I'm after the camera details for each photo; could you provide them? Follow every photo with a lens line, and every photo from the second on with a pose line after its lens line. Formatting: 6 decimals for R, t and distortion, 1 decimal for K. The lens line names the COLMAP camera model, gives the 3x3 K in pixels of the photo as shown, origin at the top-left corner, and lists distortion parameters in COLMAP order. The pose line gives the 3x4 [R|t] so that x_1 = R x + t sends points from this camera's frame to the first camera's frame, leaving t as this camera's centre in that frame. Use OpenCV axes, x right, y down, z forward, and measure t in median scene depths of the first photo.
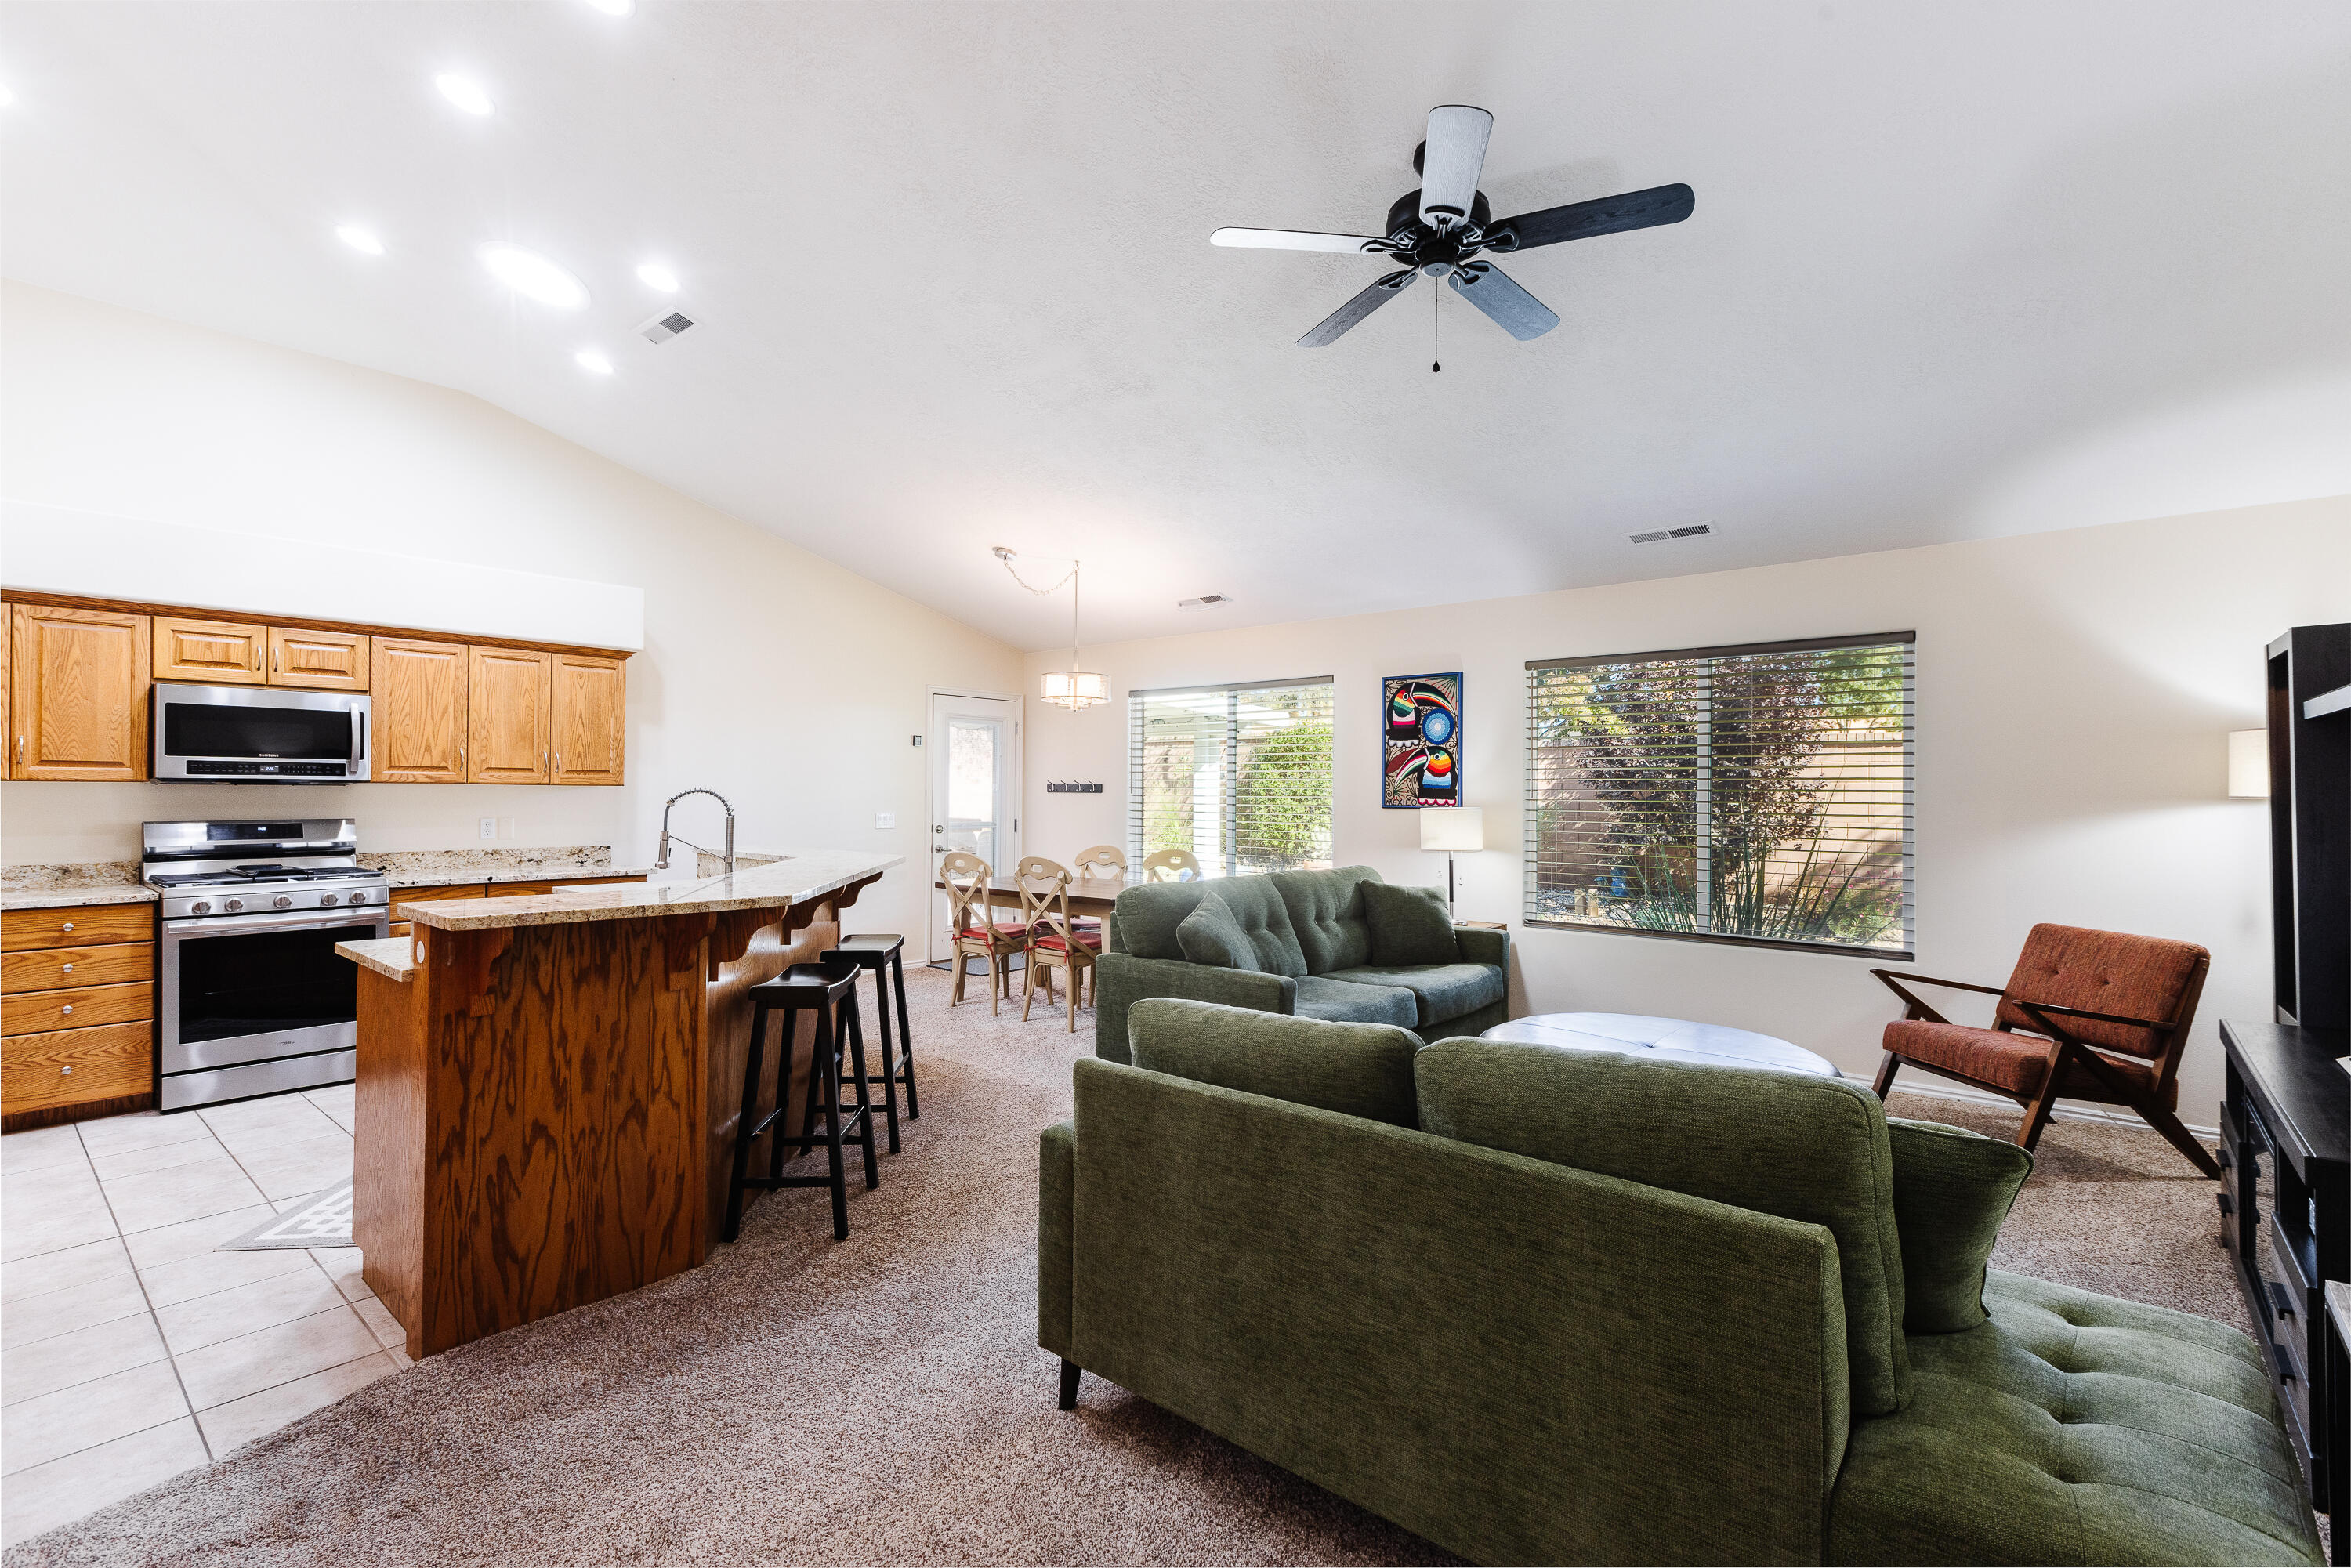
lens RADIAL K [[1079.4, 0, 1167.3], [0, 1079.4, 778.9], [0, 0, 1]] dist [-0.000248, -0.000632]
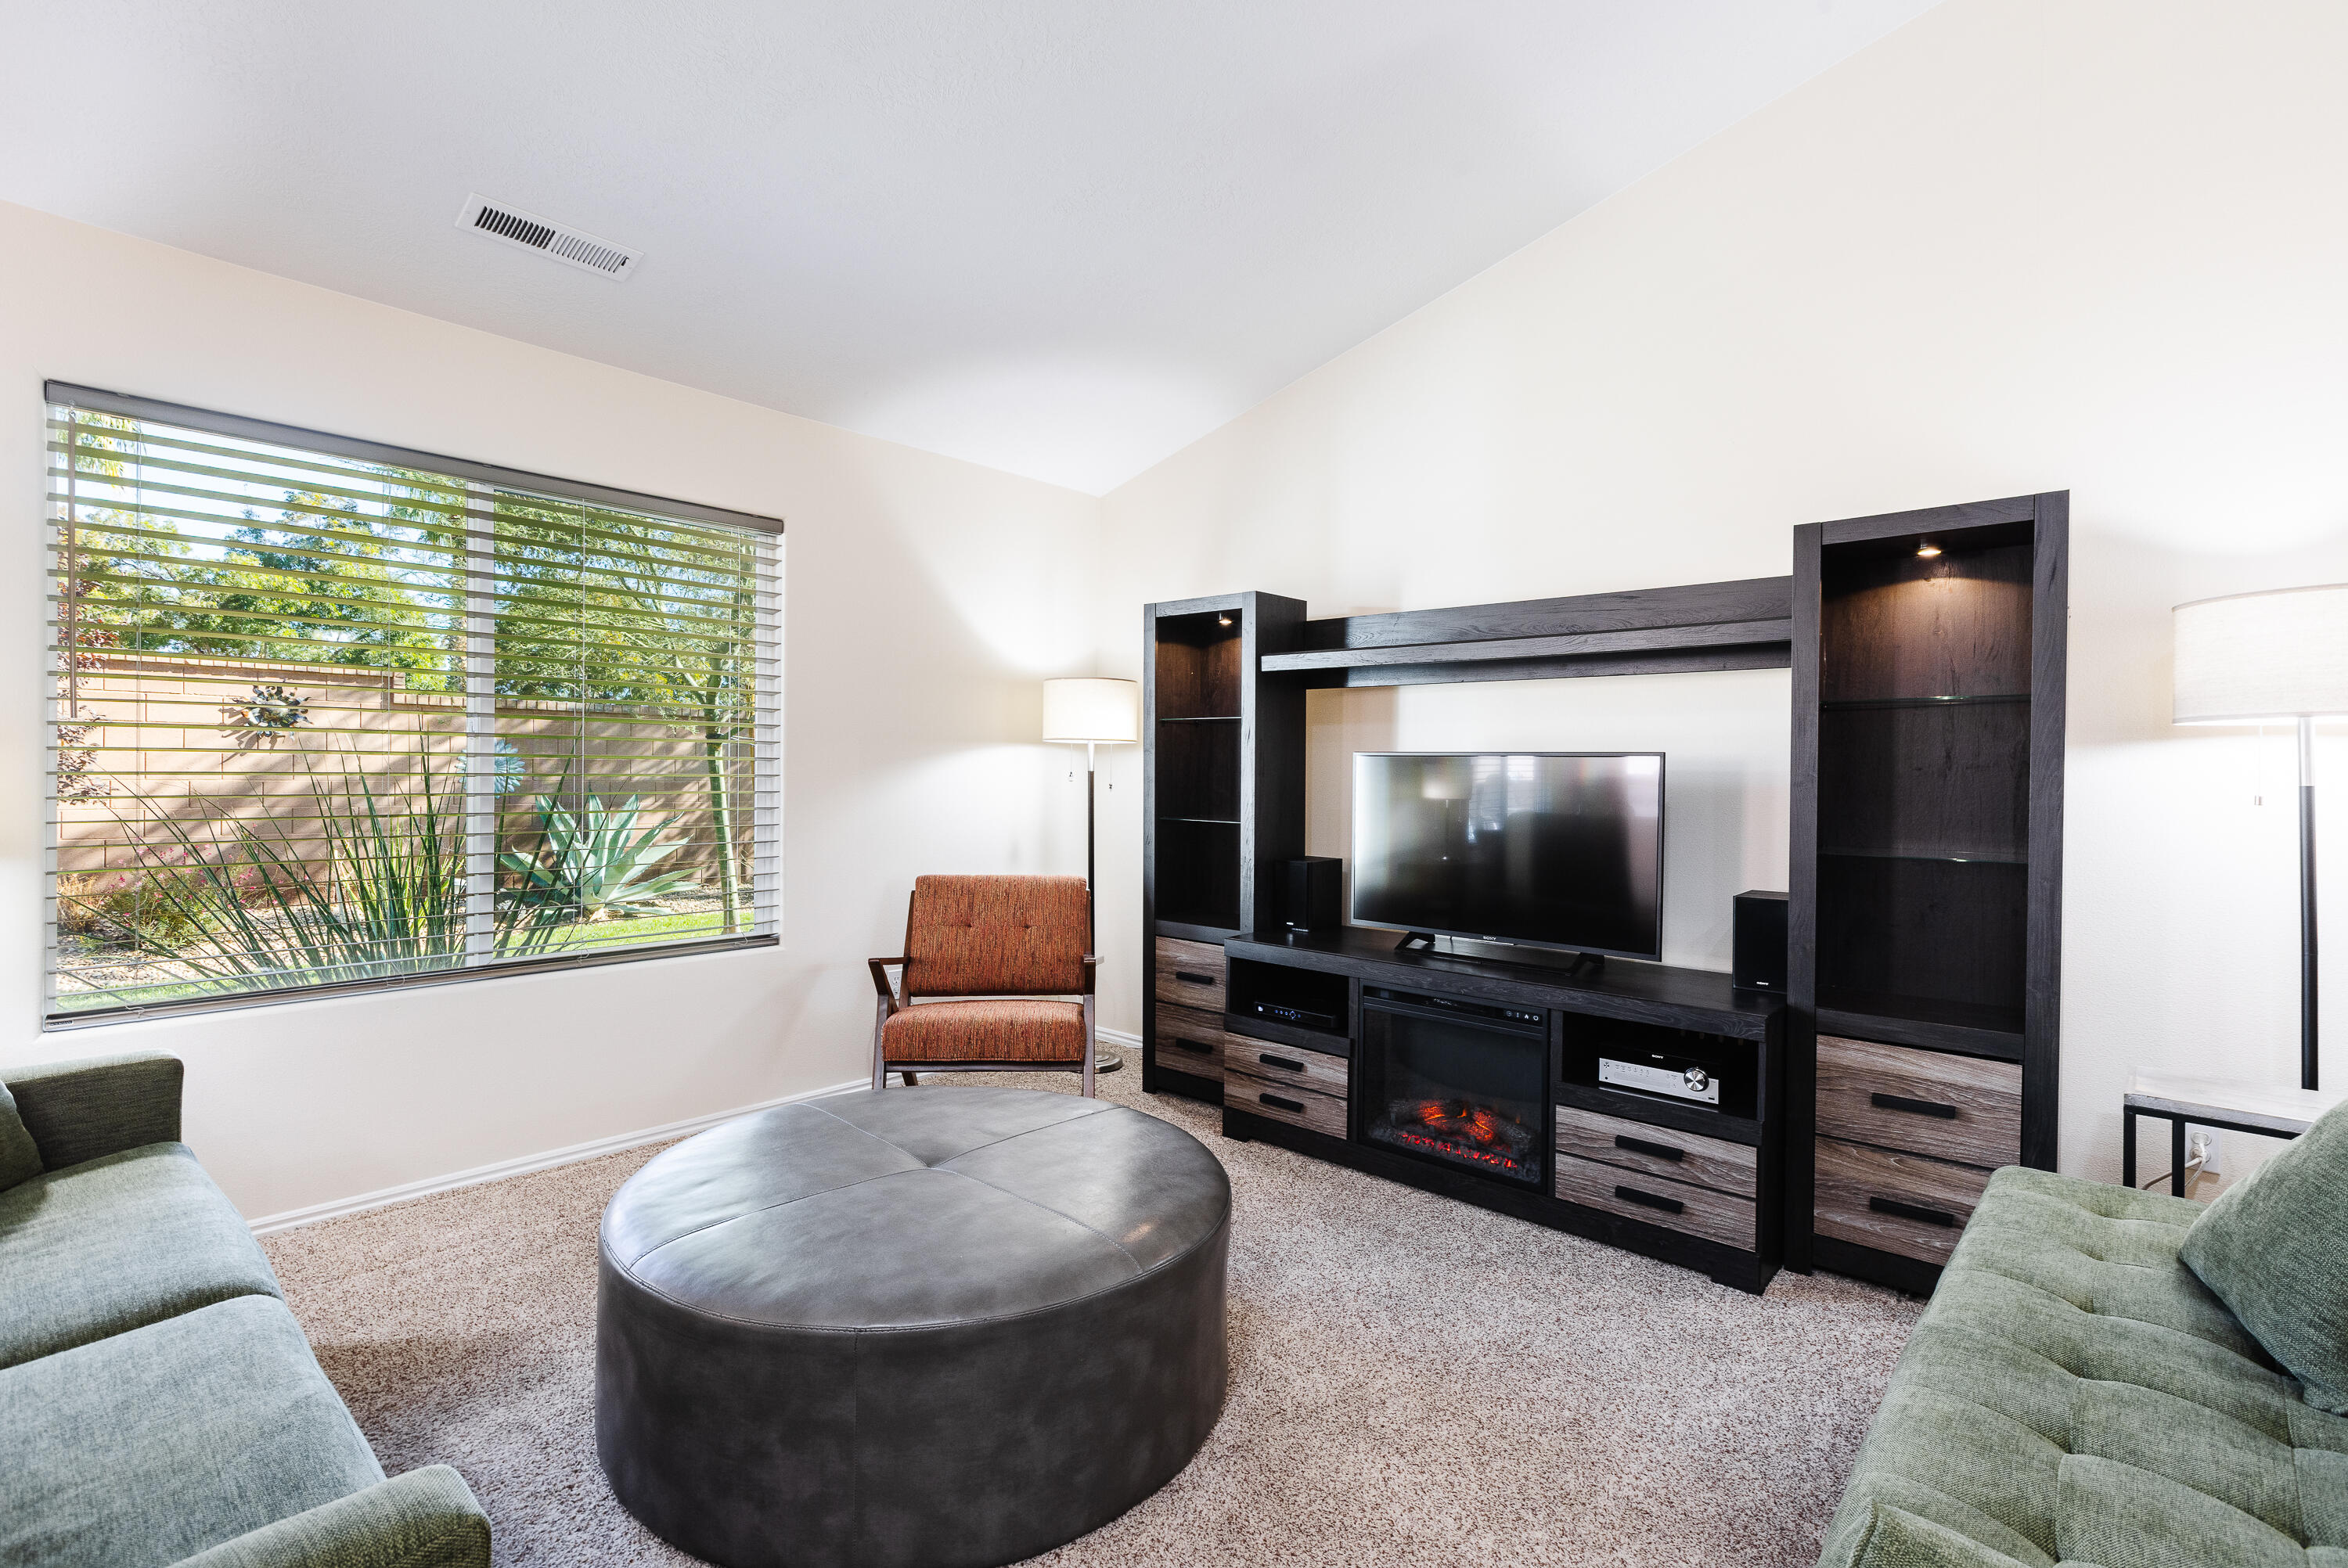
lens RADIAL K [[1077.9, 0, 1155.5], [0, 1077.9, 784.6], [0, 0, 1]] dist [-0.000248, -0.000632]
pose [[0.026005, -0.018337, 0.999494, -0.074899], [-0.024124, 0.999529, 0.018965, 0.030285], [-0.999371, -0.024605, 0.025550, 0.665625]]
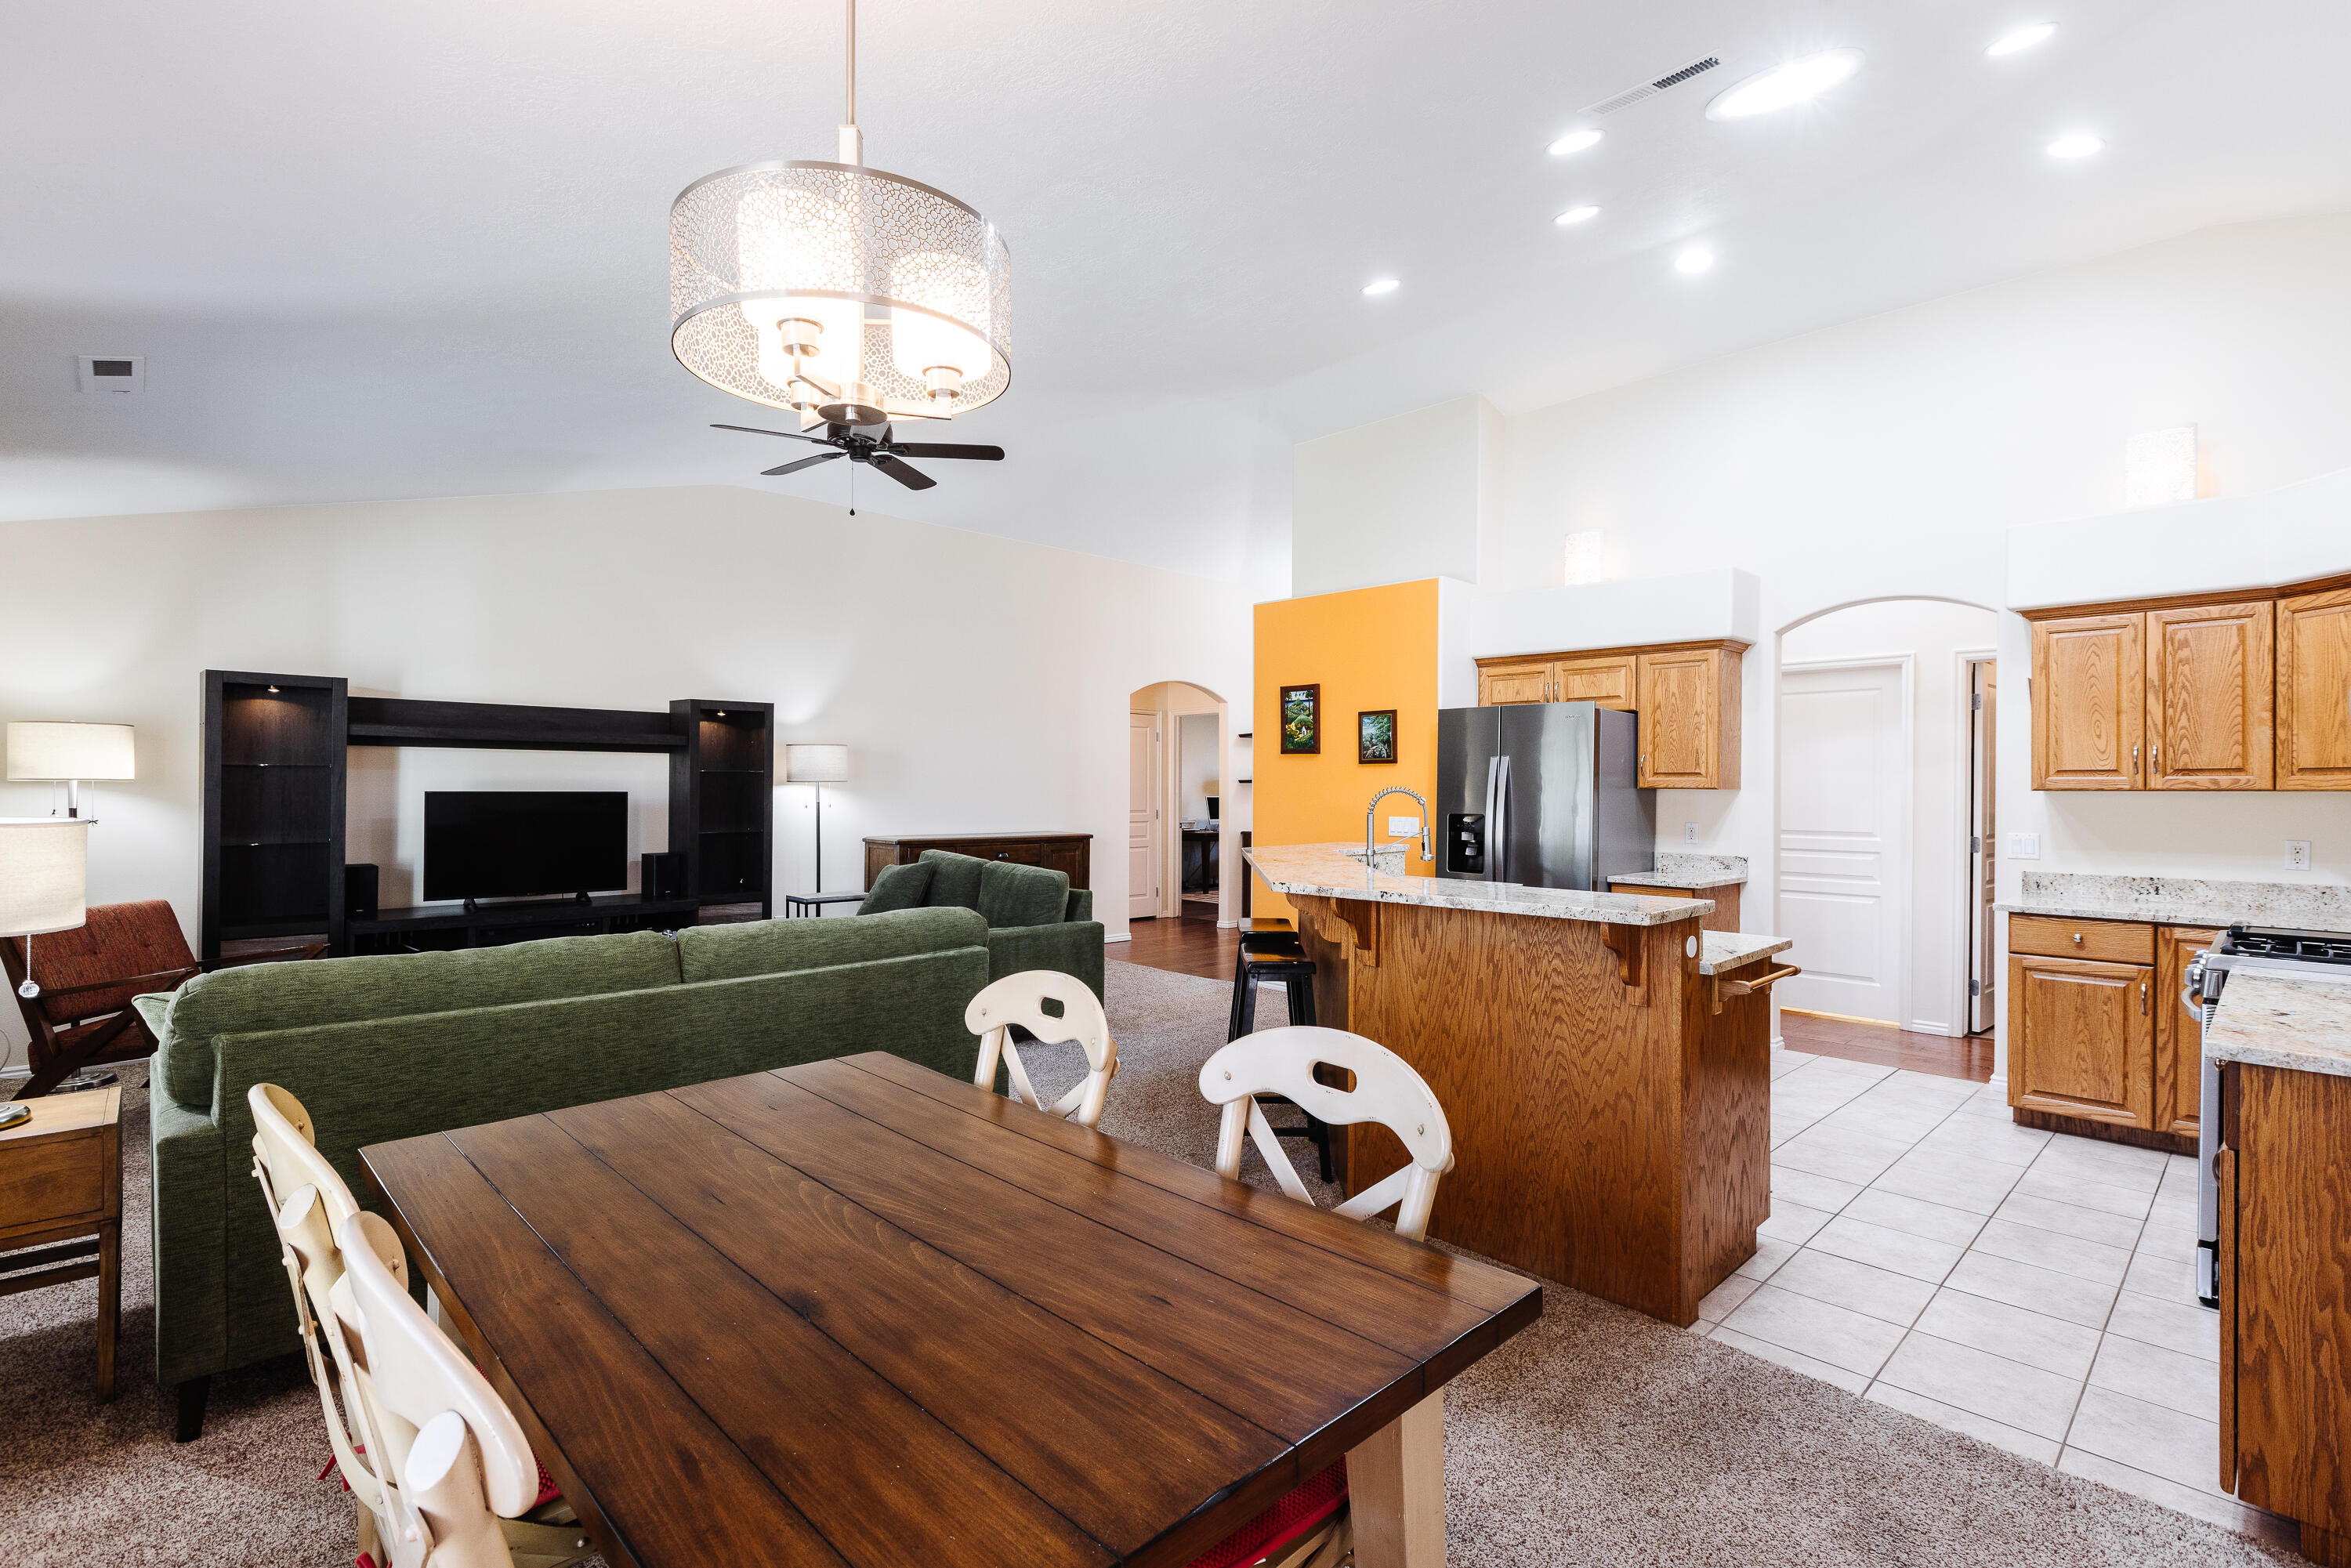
lens RADIAL K [[1079.4, 0, 1192.6], [0, 1079.4, 783.4], [0, 0, 1]] dist [-0.000248, -0.000632]
pose [[-0.997309, -0.012722, 0.072199, -0.223505], [-0.013694, 0.999822, -0.012985, 0.015494], [-0.072021, -0.013939, -0.997306, 1.573626]]
